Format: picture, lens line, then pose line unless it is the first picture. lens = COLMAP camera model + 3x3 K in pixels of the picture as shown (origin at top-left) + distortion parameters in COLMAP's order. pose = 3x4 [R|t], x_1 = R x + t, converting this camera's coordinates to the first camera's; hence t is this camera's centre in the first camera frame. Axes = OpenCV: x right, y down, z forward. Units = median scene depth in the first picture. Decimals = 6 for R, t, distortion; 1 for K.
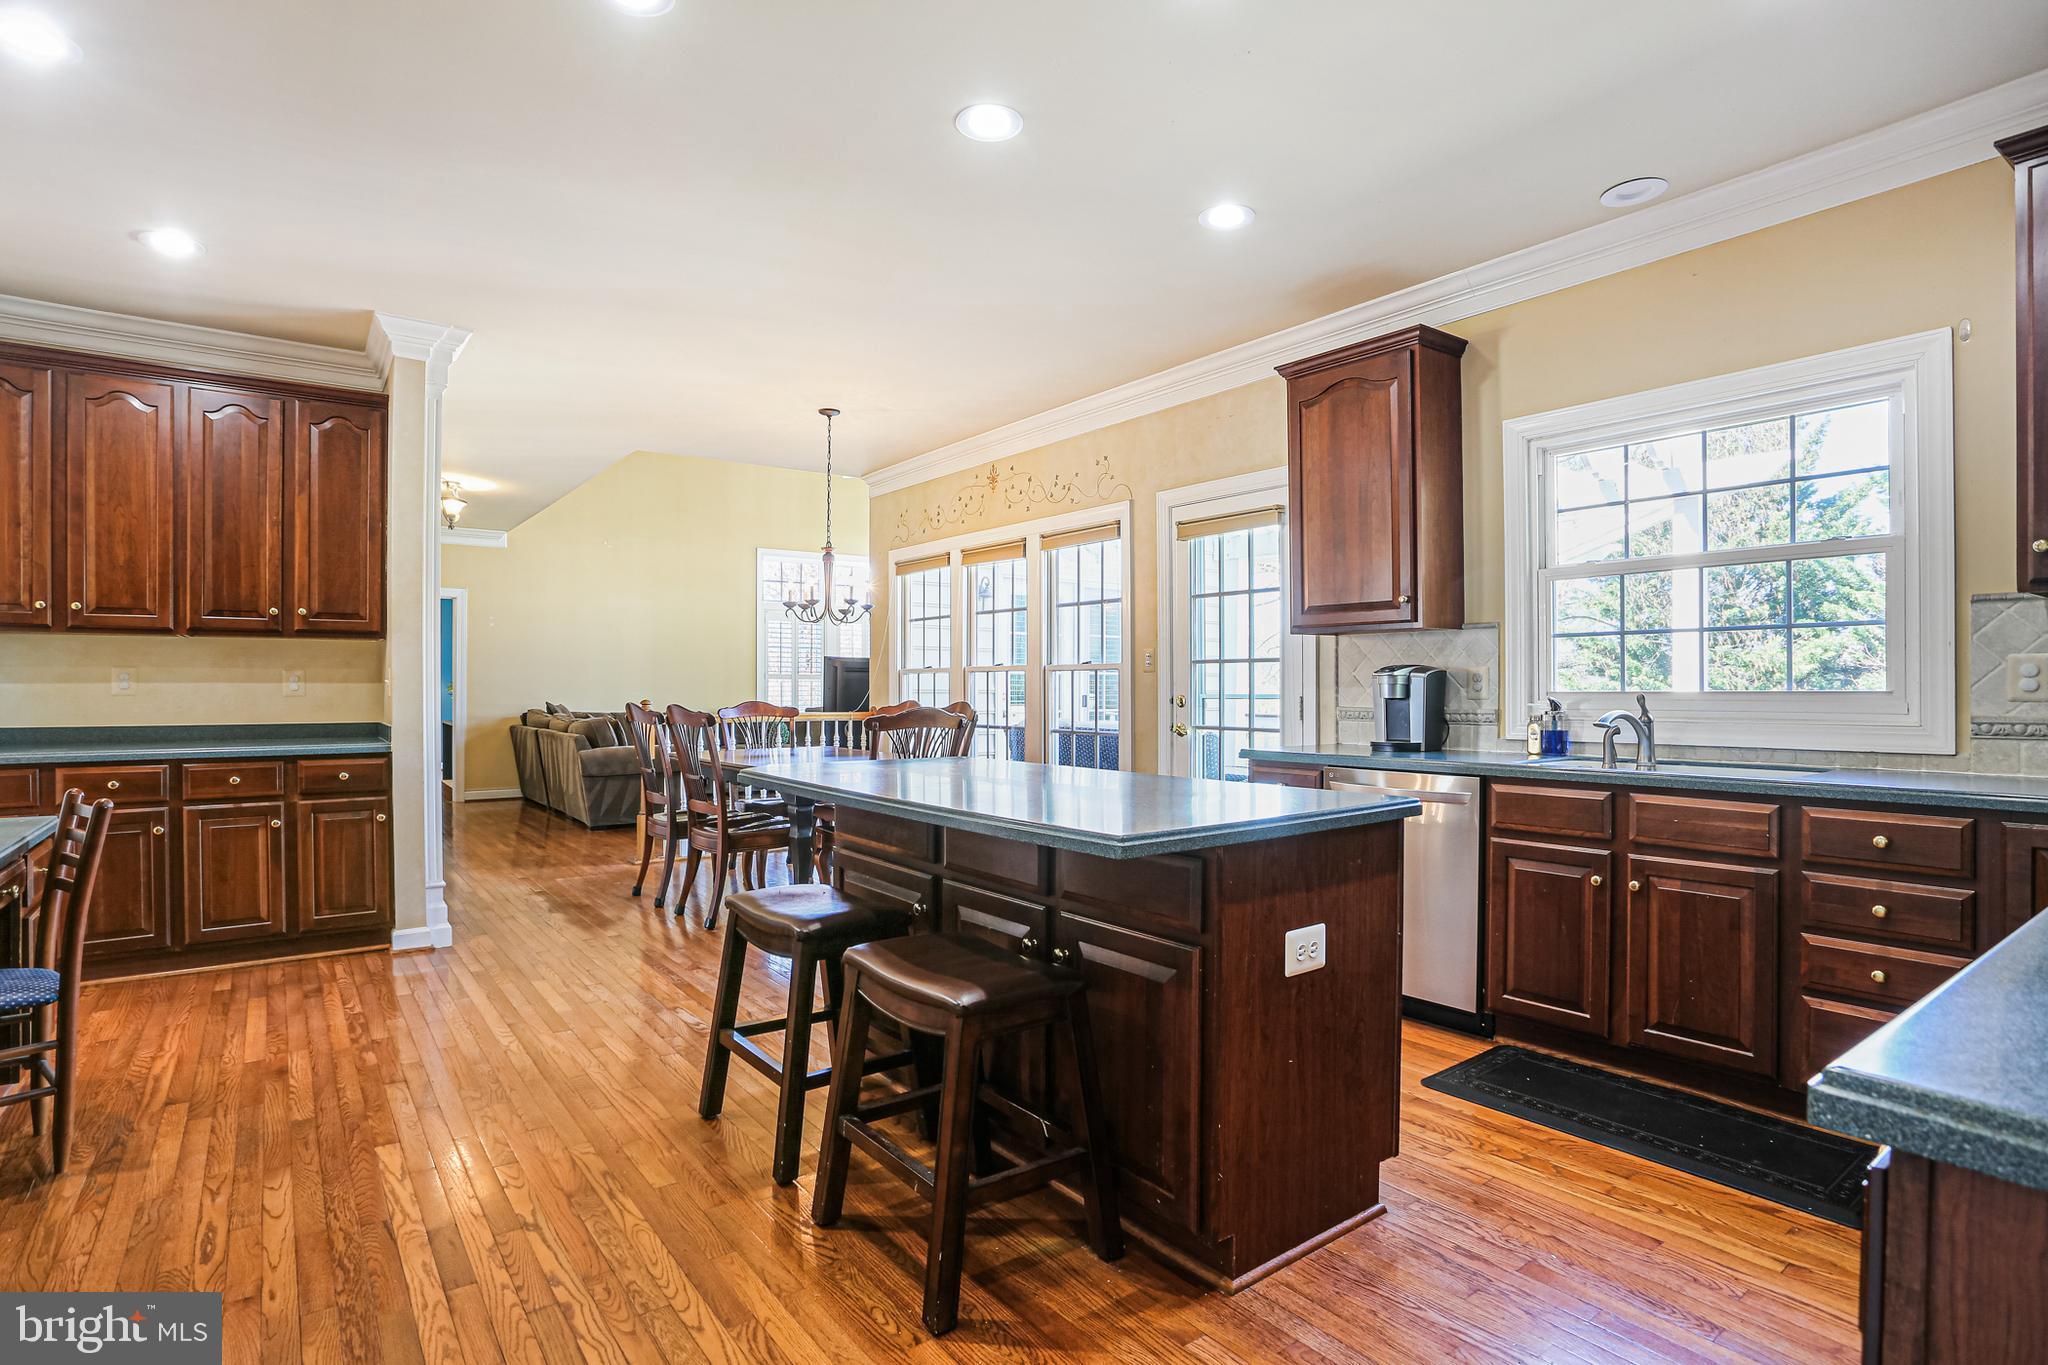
lens RADIAL K [[1034.4, 0, 1024.0], [0, 1034.4, 682.5], [0, 0, 1]] dist [-0.025694, 0.000865]
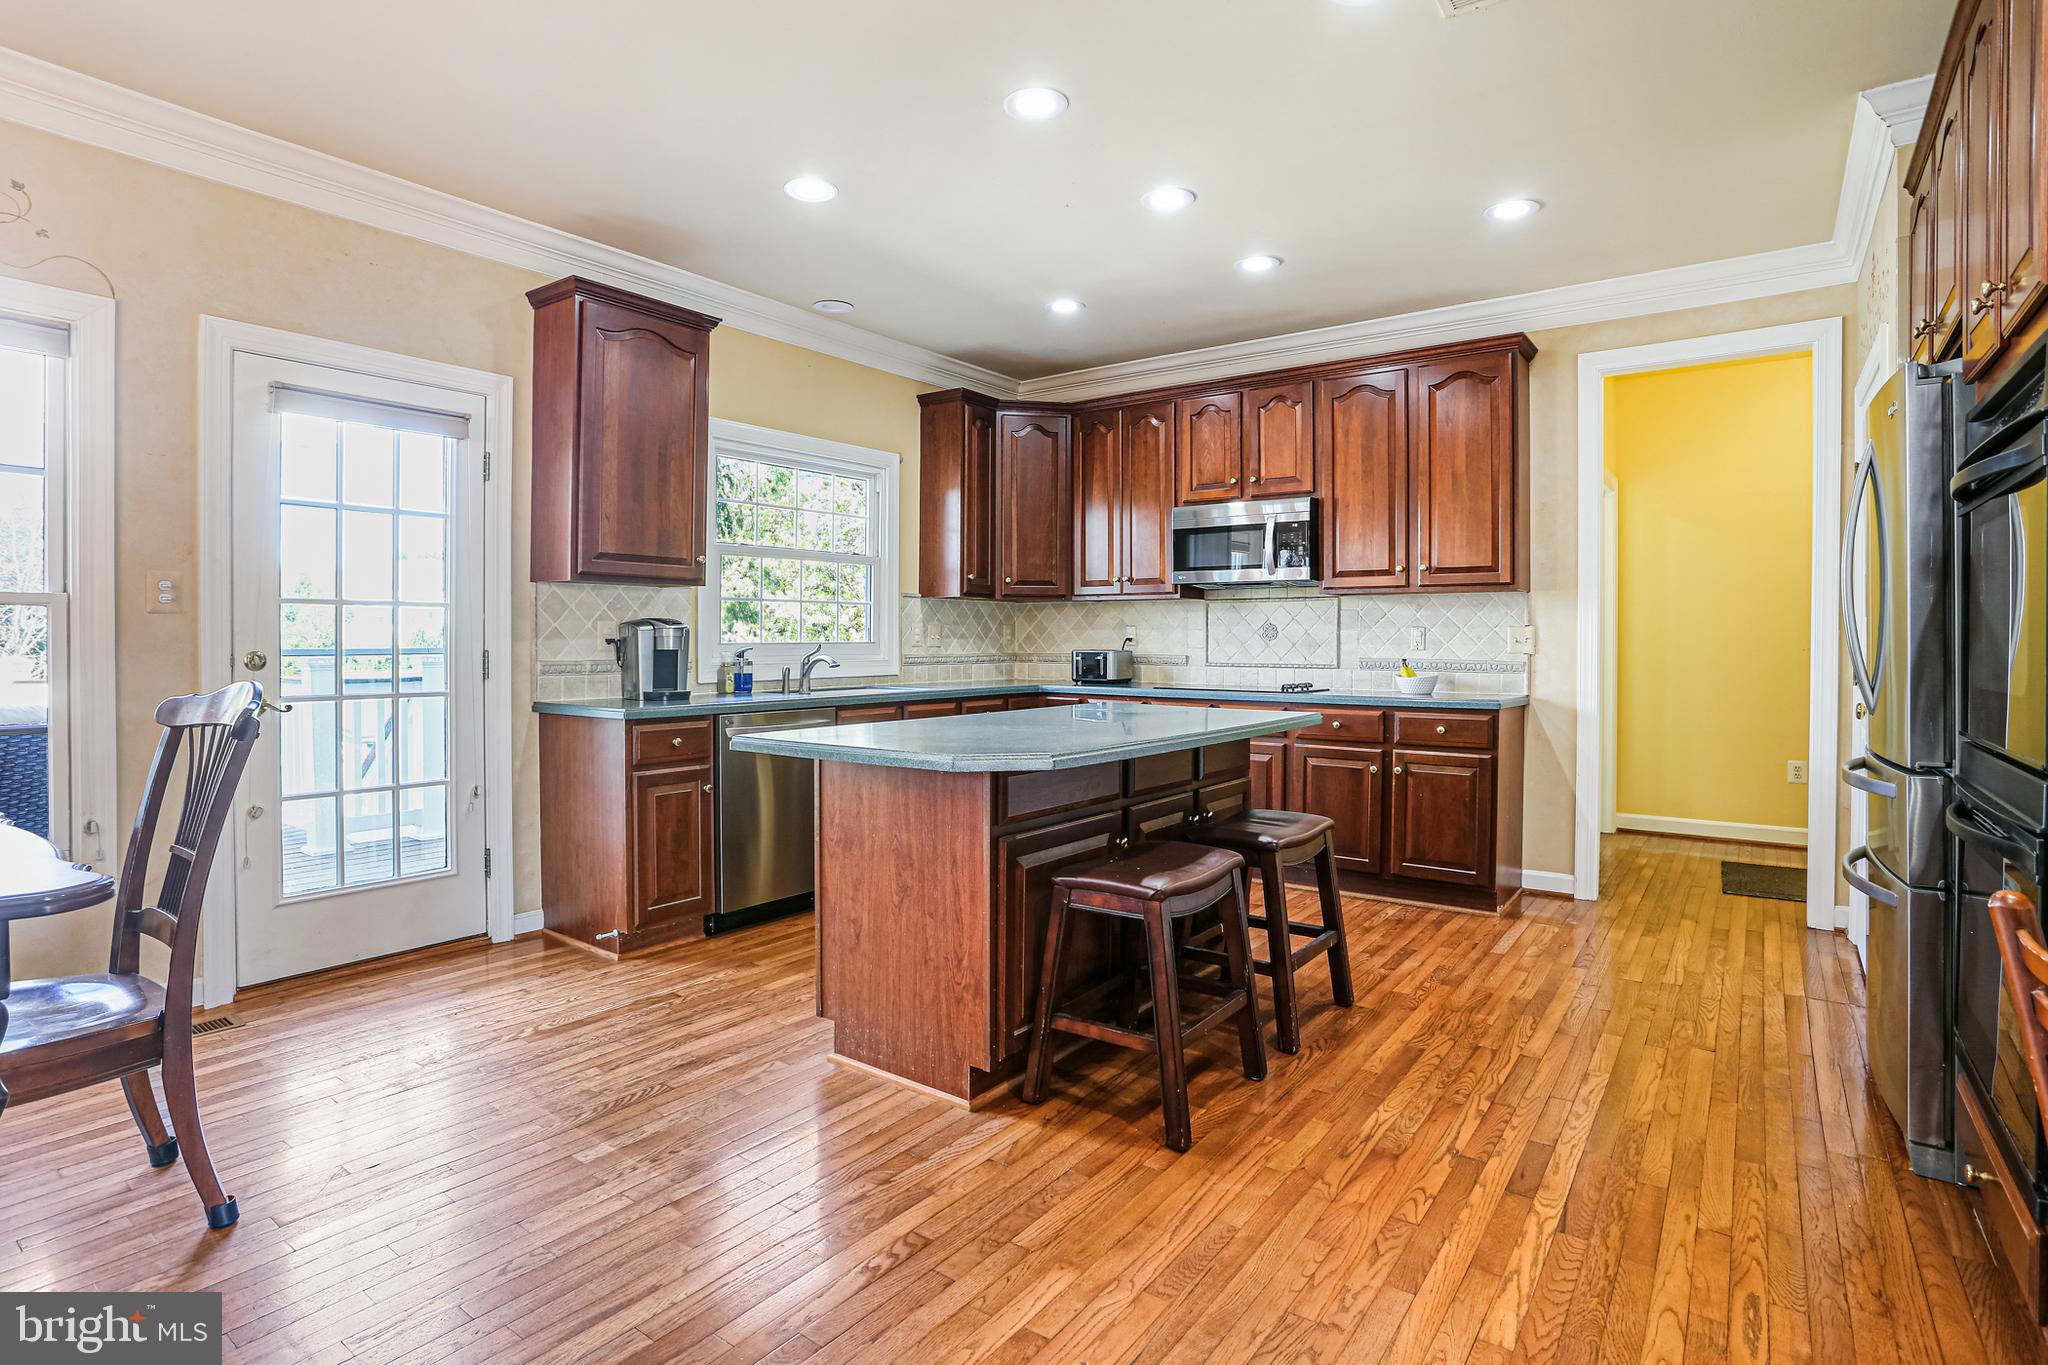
lens RADIAL K [[997.1, 0, 1020.0], [0, 997.1, 659.4], [0, 0, 1]] dist [-0.088202, 0.019344]
pose [[-0.284067, -0.010737, 0.958744, -1.236287], [-0.003291, 0.999942, 0.010224, 0.022217], [-0.958799, -0.000251, -0.284086, 1.631151]]
